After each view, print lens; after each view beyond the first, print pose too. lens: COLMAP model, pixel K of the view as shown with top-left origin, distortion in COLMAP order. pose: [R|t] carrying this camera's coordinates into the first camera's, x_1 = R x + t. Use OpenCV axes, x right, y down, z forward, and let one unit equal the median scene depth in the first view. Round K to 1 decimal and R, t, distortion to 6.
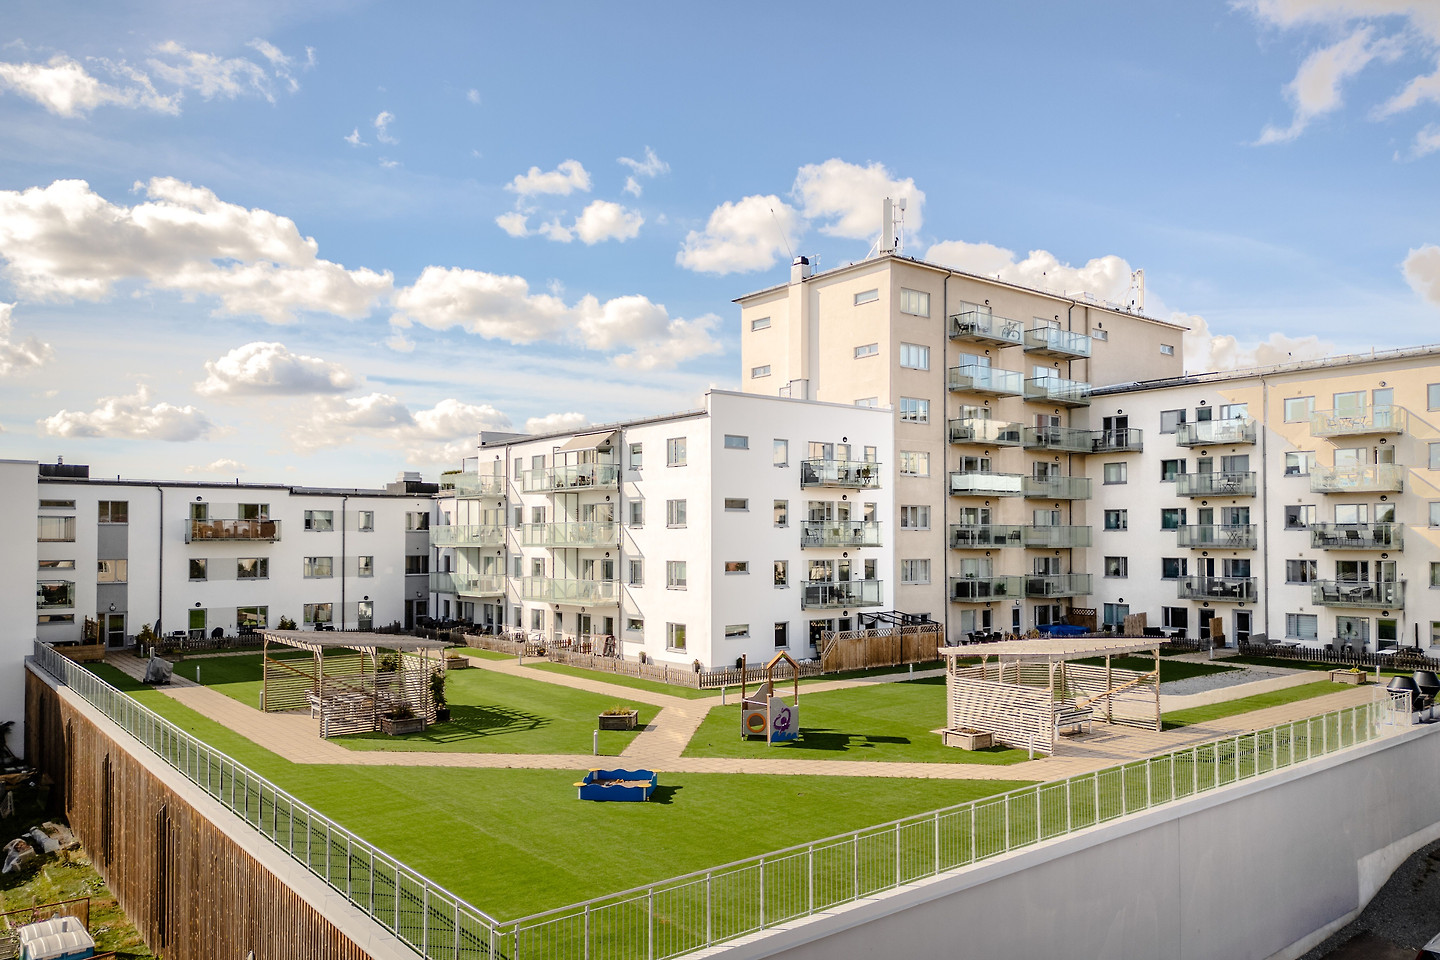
lens RADIAL K [[1019.6, 0, 721.0], [0, 1019.6, 538.9], [0, 0, 1]] dist [0.072442, -0.078241]
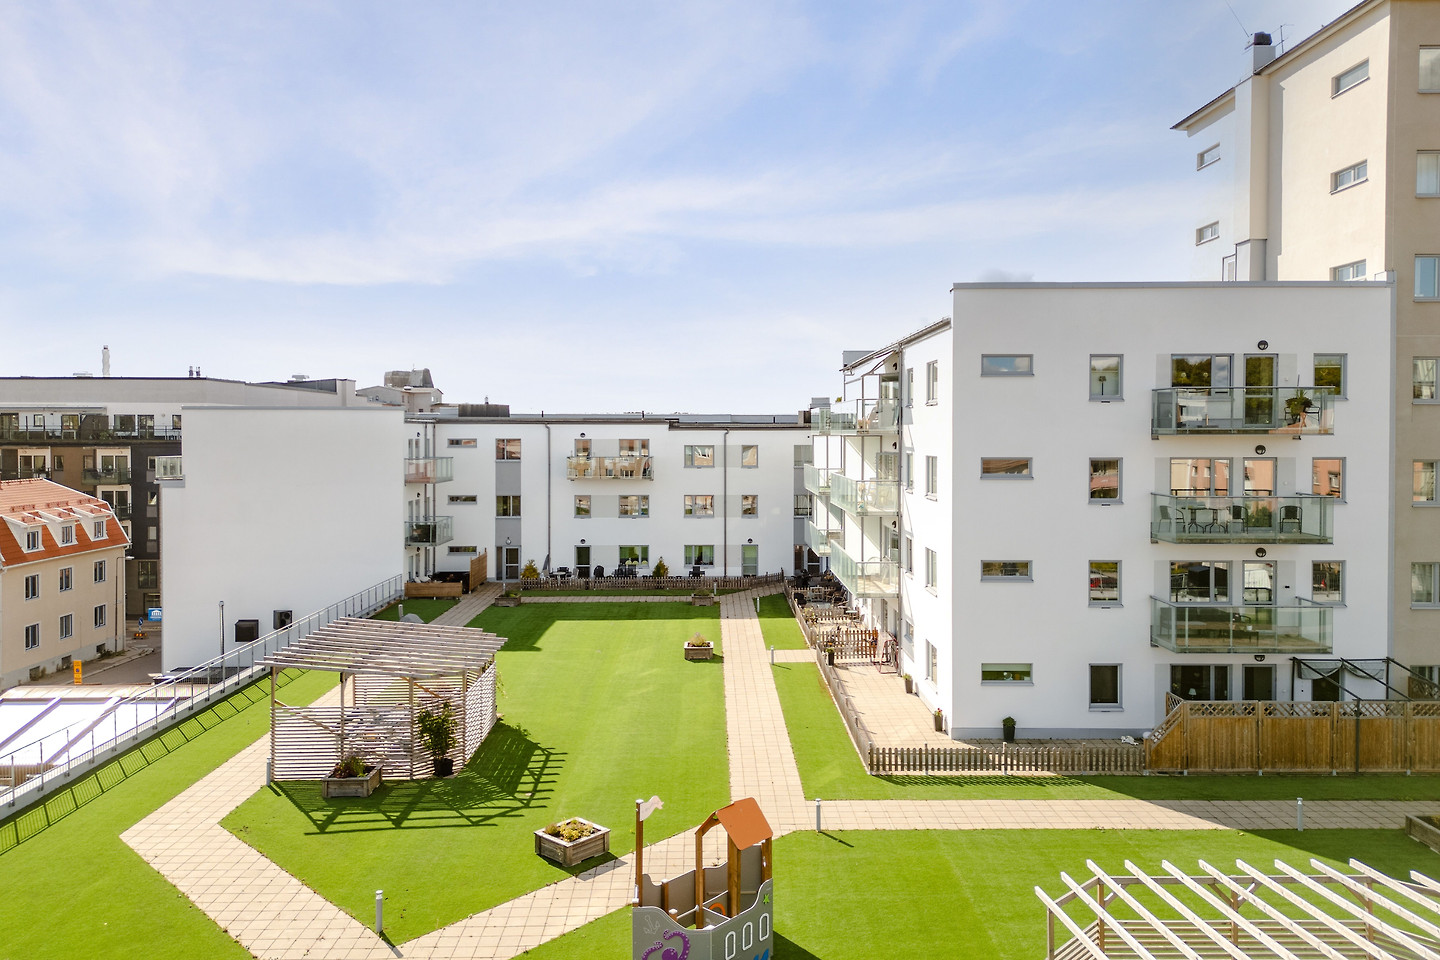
lens RADIAL K [[1009.8, 0, 727.5], [0, 1009.8, 476.2], [0, 0, 1]] dist [0.072973, -0.081271]
pose [[0.787092, 0.029889, -0.616112, 0.214621], [-0.003091, 0.999004, 0.044515, -0.045556], [0.616828, -0.033133, 0.786400, 0.346424]]
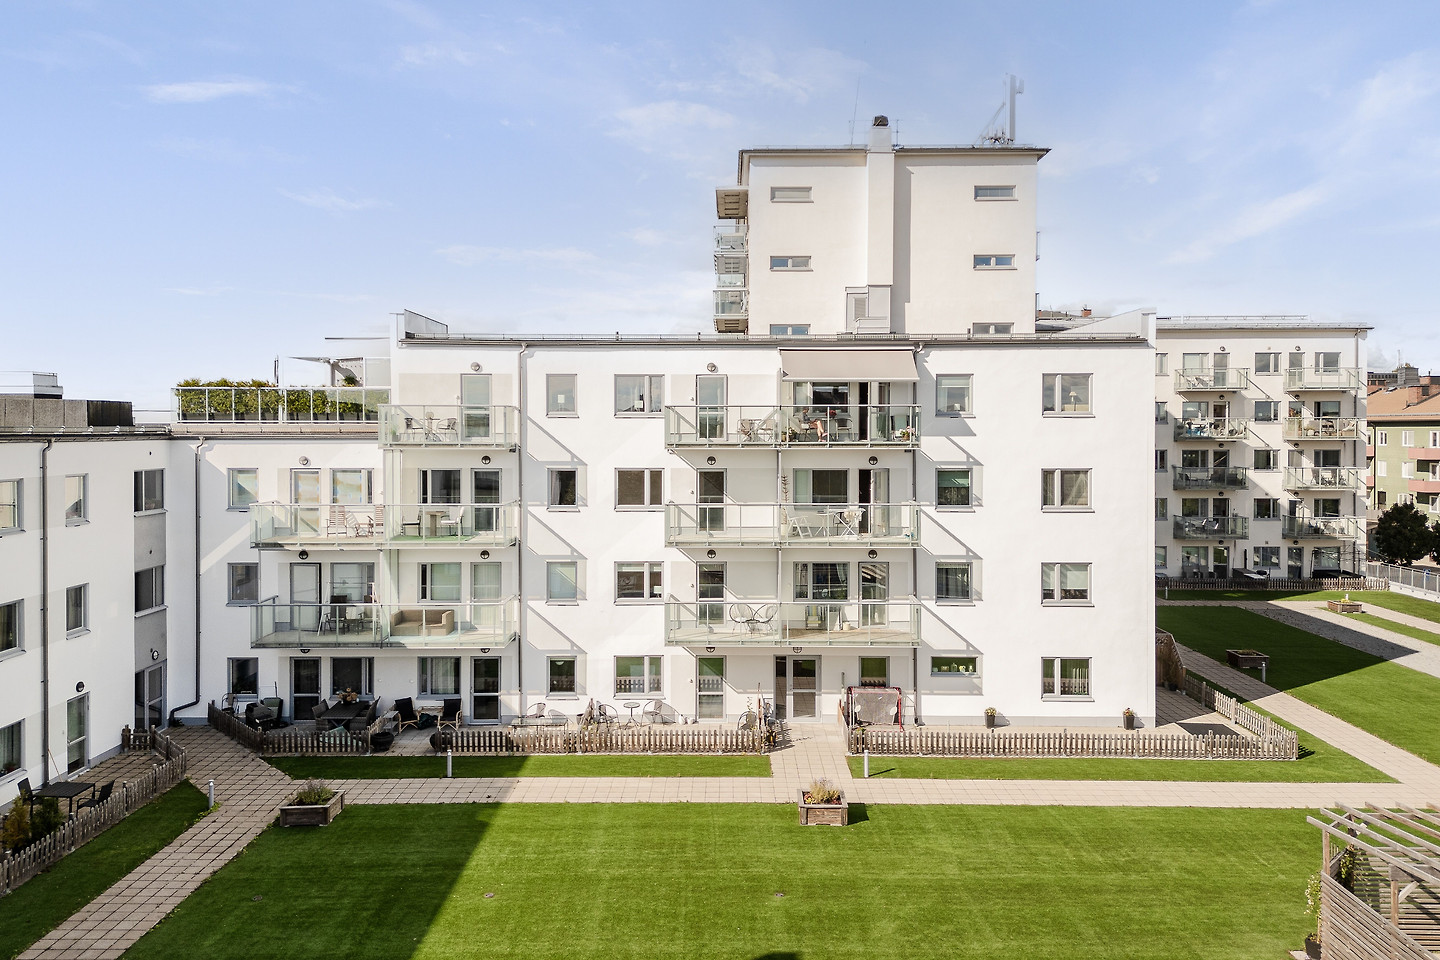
lens RADIAL K [[1043.0, 0, 723.8], [0, 1043.0, 447.1], [0, 0, 1]] dist [0.067643, -0.089911]
pose [[0.630597, -0.012286, 0.776013, -0.598443], [-0.002315, 0.999840, 0.017711, -0.053986], [-0.776107, -0.012965, 0.630468, 0.636296]]
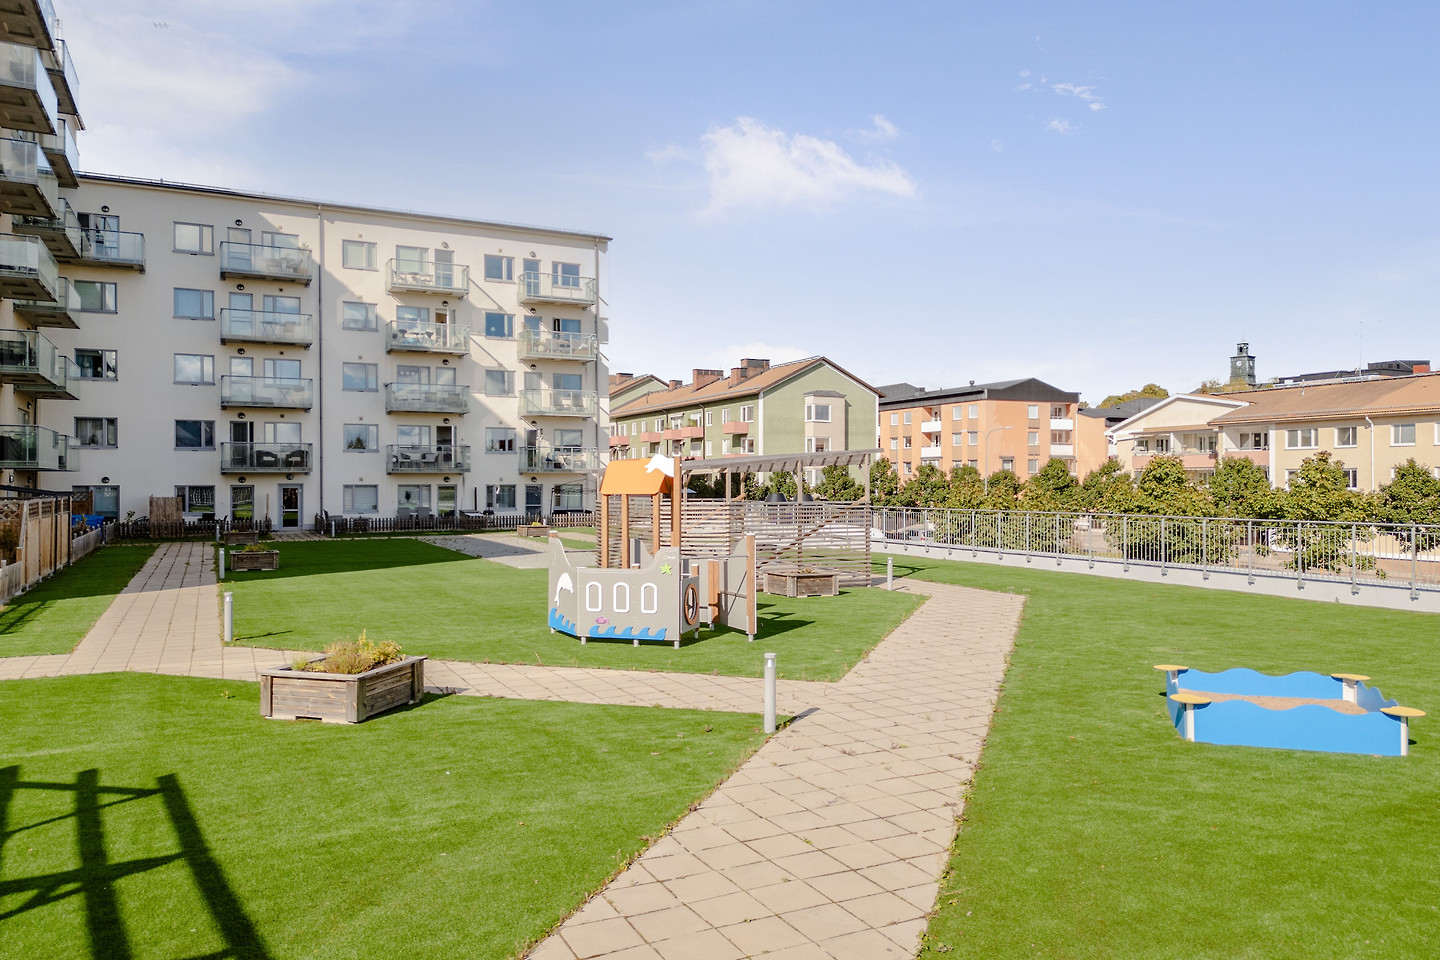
lens RADIAL K [[1009.8, 0, 727.5], [0, 1009.8, 476.2], [0, 0, 1]] dist [0.072973, -0.081271]
pose [[0.206187, 0.005951, 0.978494, -0.228659], [-0.001110, 0.999982, -0.005848, 0.068786], [-0.978512, 0.000120, 0.206190, 0.502721]]
